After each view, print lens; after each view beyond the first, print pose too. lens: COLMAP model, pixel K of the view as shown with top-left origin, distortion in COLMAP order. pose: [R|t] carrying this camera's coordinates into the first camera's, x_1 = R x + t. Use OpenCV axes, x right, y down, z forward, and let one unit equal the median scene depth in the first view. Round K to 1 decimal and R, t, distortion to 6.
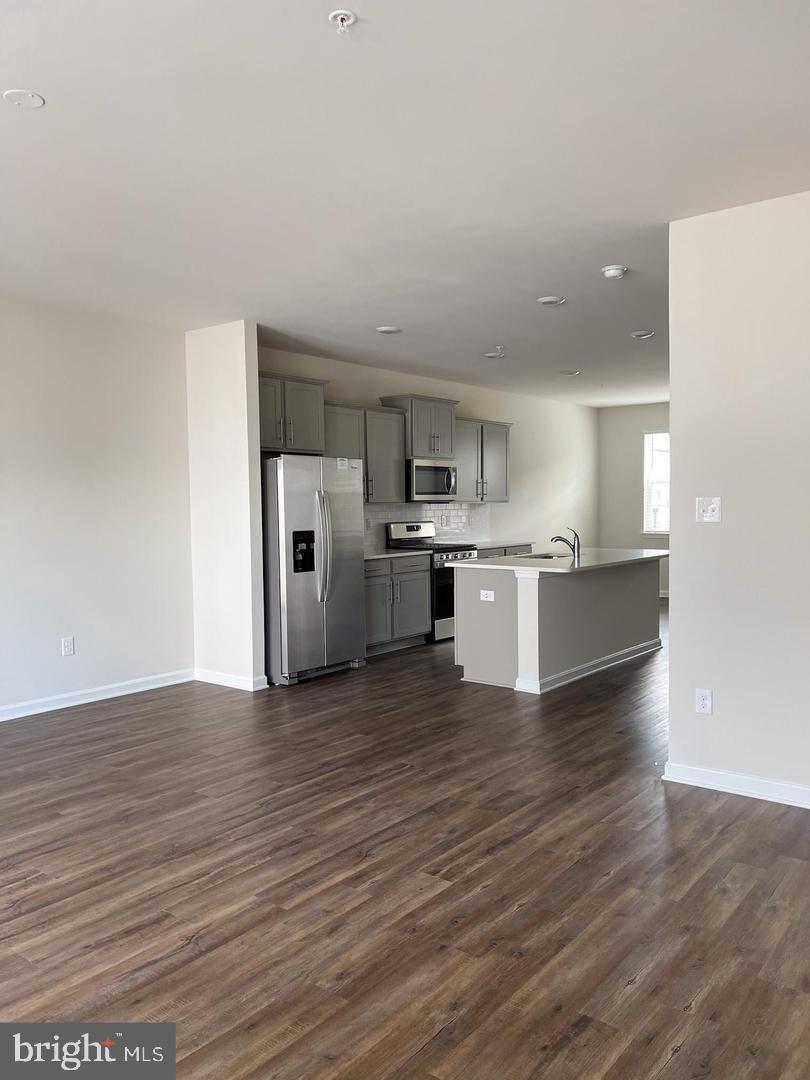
lens RADIAL K [[814.2, 0, 410.3], [0, 814.2, 544.4], [0, 0, 1]] dist [0.020245, -0.063937]
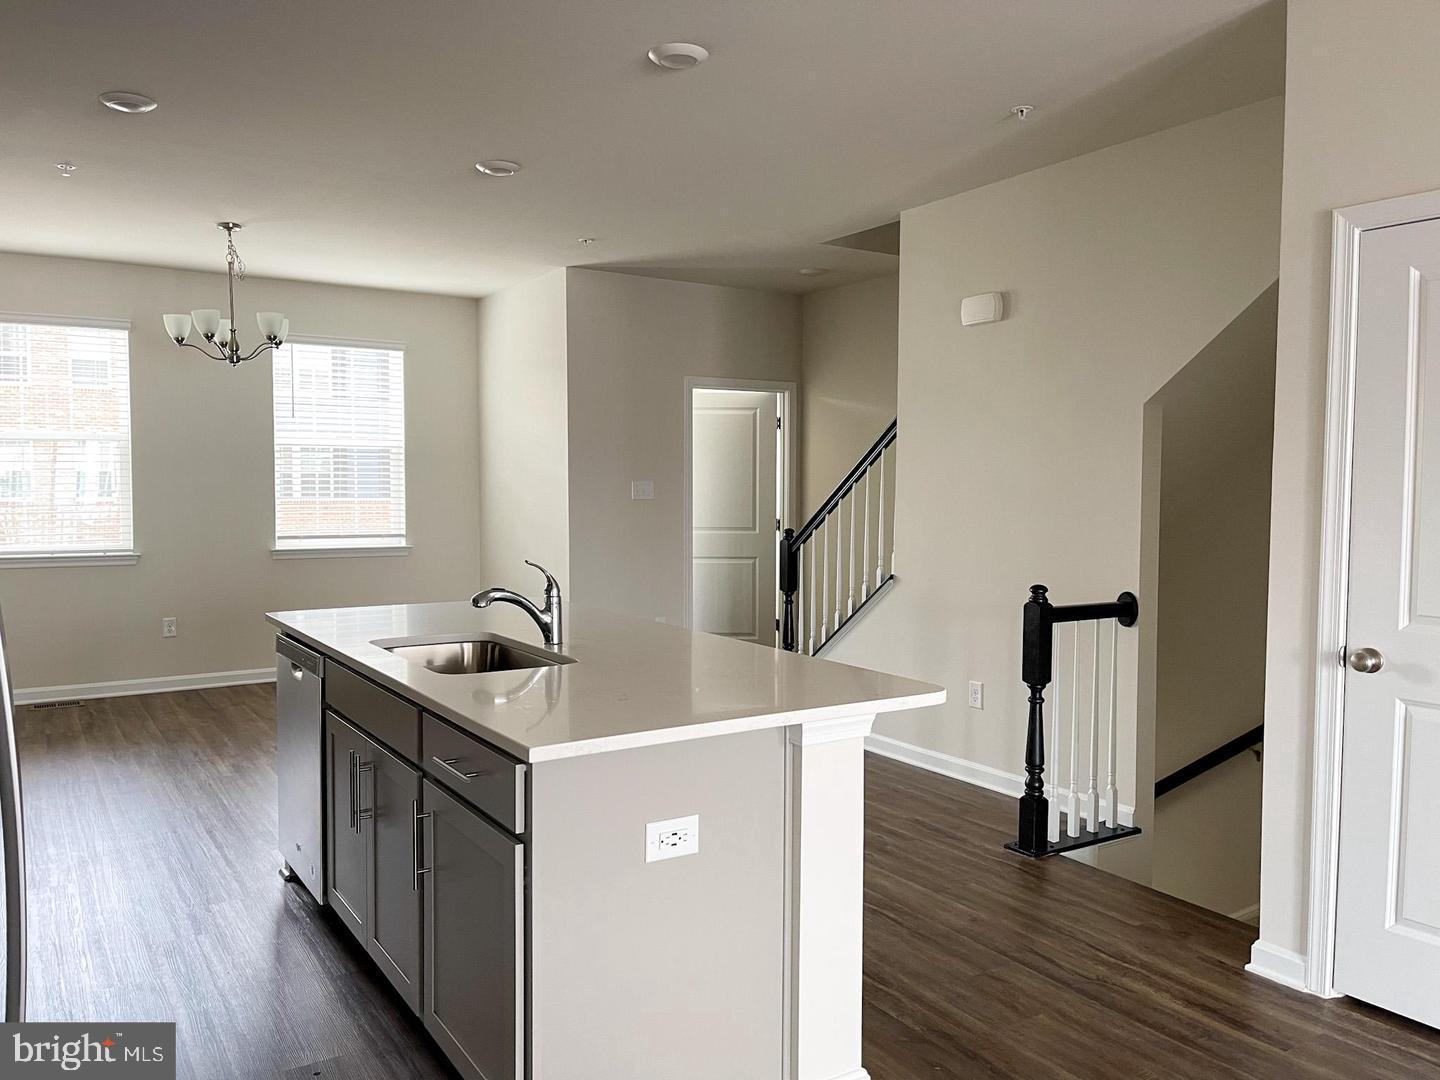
lens RADIAL K [[1085.6, 0, 666.9], [0, 1085.6, 551.3], [0, 0, 1]] dist [0.020245, -0.063937]
pose [[0.333899, -0.043153, 0.941621, -0.237817], [0.038561, 0.998741, 0.032097, -0.041623], [-0.941820, 0.025593, 0.335142, 0.905466]]
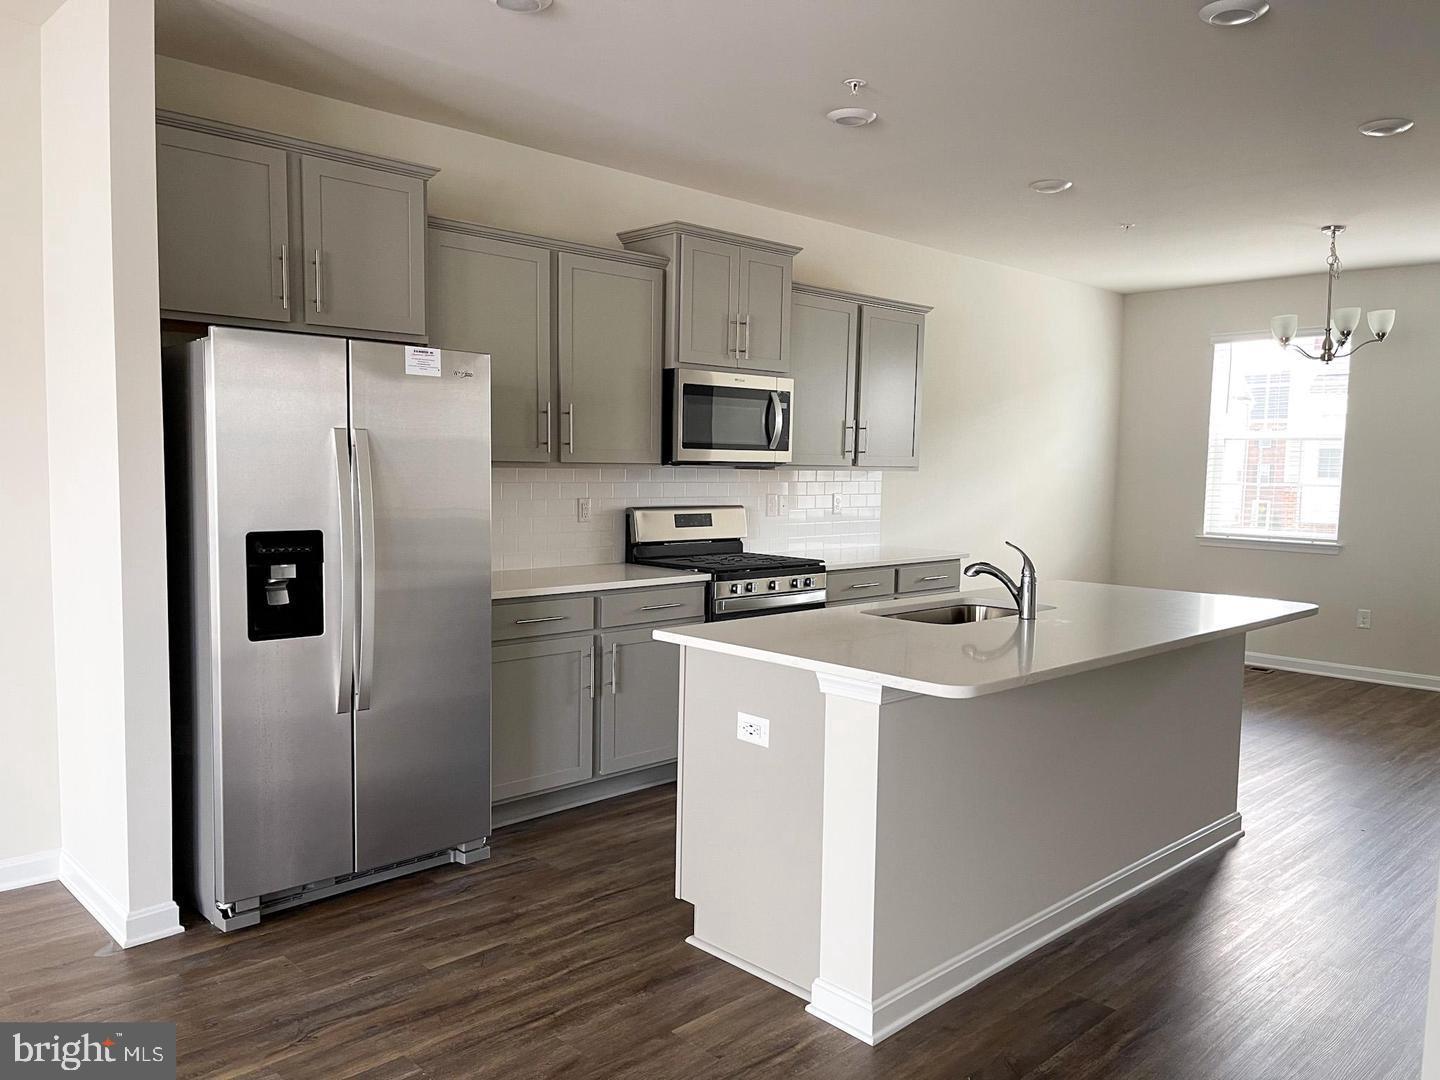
lens RADIAL K [[1085.6, 0, 726.1], [0, 1085.6, 539.9], [0, 0, 1]] dist [0.020245, -0.063937]
pose [[0.990790, 0.037361, -0.130148, 0.146016], [-0.034683, 0.999139, 0.022783, -0.032709], [0.130887, -0.018059, 0.991233, 0.534151]]
